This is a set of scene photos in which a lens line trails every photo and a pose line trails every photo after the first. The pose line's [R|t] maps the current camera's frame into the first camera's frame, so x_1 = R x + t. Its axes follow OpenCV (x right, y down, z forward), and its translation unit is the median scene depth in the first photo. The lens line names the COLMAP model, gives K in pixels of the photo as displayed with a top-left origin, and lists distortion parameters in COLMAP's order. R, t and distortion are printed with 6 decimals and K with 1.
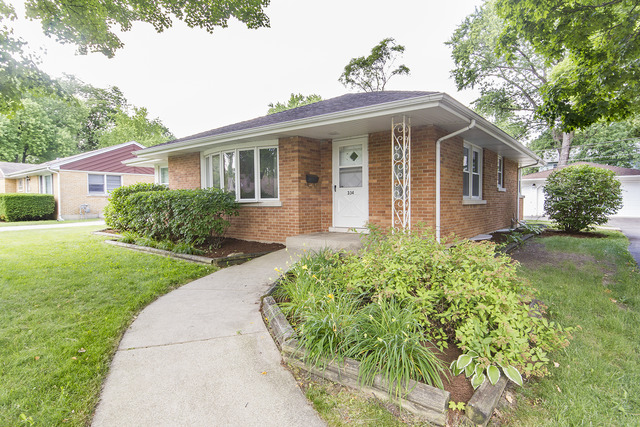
lens RADIAL K [[405.8, 0, 320.0], [0, 405.8, 213.5], [0, 0, 1]] dist [0.018181, -0.000461]
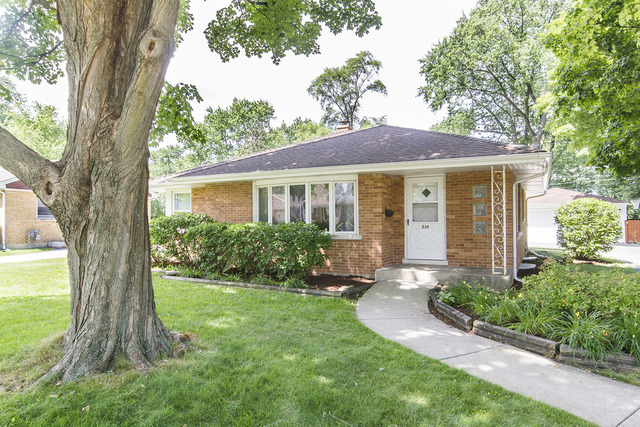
lens RADIAL K [[492.5, 0, 320.0], [0, 492.5, 213.5], [0, 0, 1]] dist [-0.005580, -0.001644]
pose [[0.979287, 0.006550, 0.202370, -0.438686], [0.001822, 0.999151, -0.041156, -0.031412], [-0.202467, 0.040673, 0.978444, -0.205712]]
